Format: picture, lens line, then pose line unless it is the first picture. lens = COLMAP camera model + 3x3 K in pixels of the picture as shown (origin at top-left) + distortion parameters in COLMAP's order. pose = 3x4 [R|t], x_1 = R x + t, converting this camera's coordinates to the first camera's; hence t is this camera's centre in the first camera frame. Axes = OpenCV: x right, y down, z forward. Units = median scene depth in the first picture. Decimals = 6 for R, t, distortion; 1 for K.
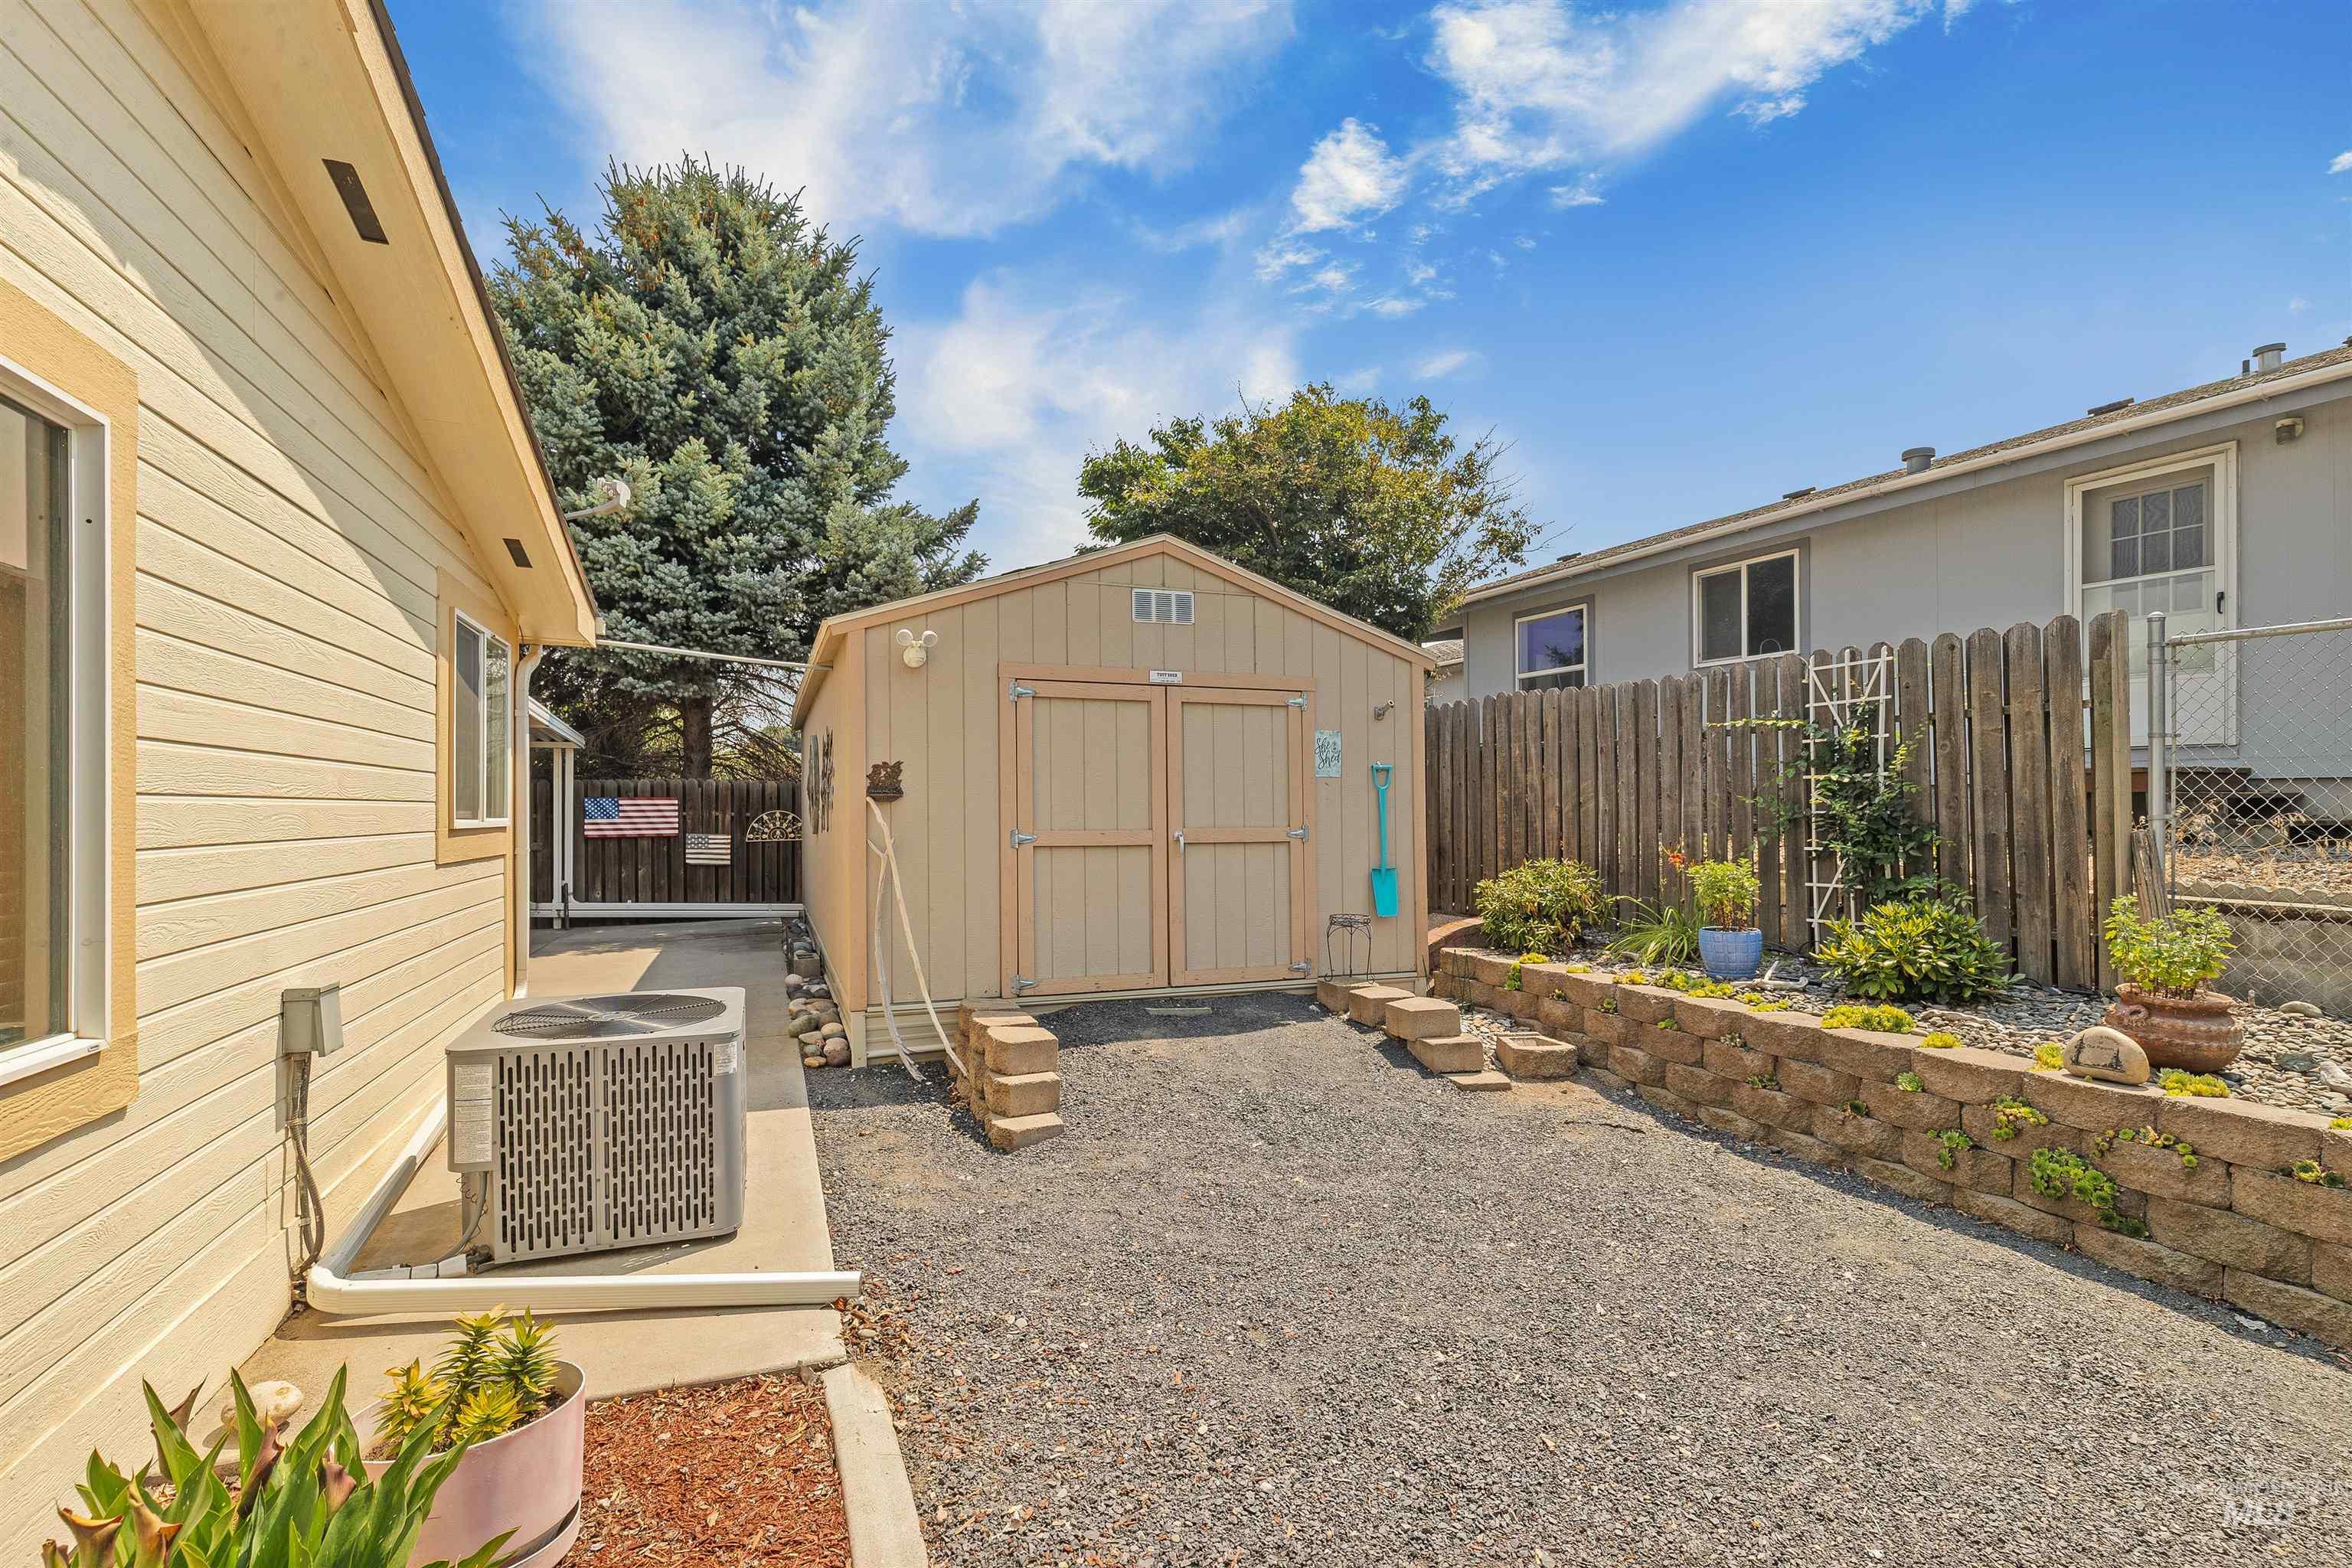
lens RADIAL K [[1081.0, 0, 1175.0], [0, 1081.0, 809.4], [0, 0, 1]] dist [0.000915, 0.000216]
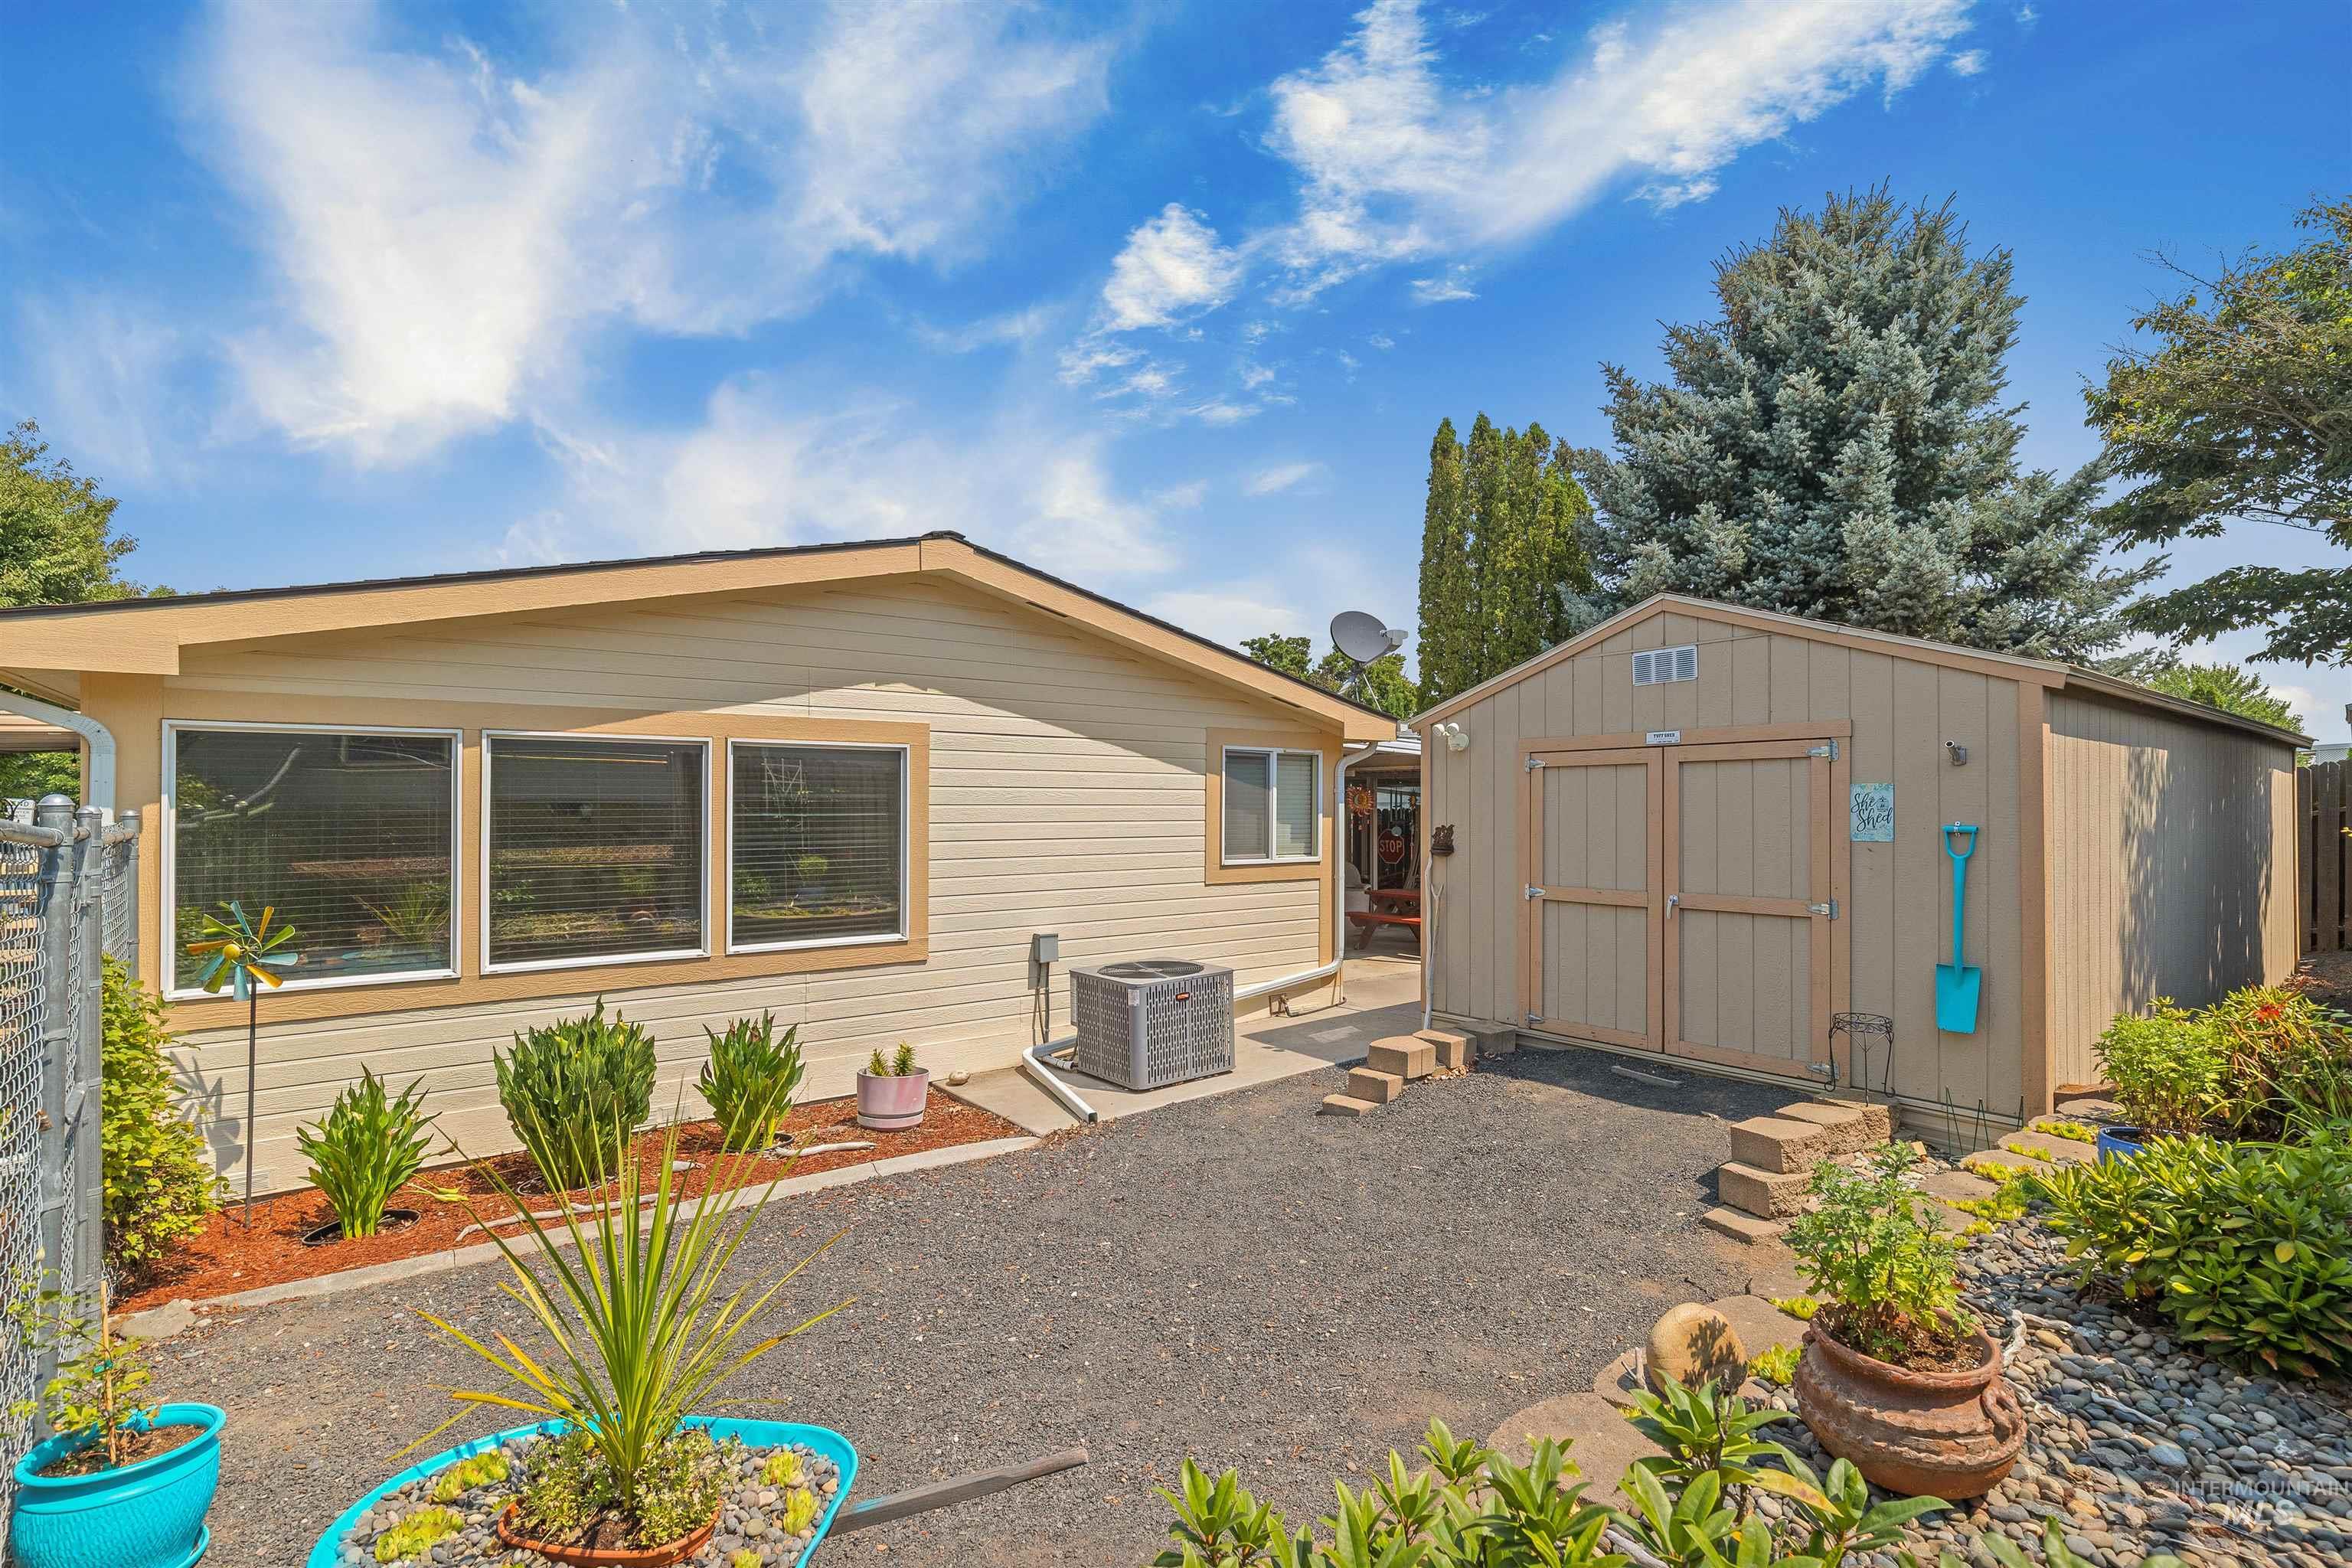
lens RADIAL K [[1081.0, 0, 1175.0], [0, 1081.0, 809.4], [0, 0, 1]] dist [0.000915, 0.000216]
pose [[0.278867, -0.000229, -0.960330, 0.812509], [0.003129, 0.999995, 0.000671, -0.059314], [0.960325, -0.003192, 0.278866, 0.298209]]
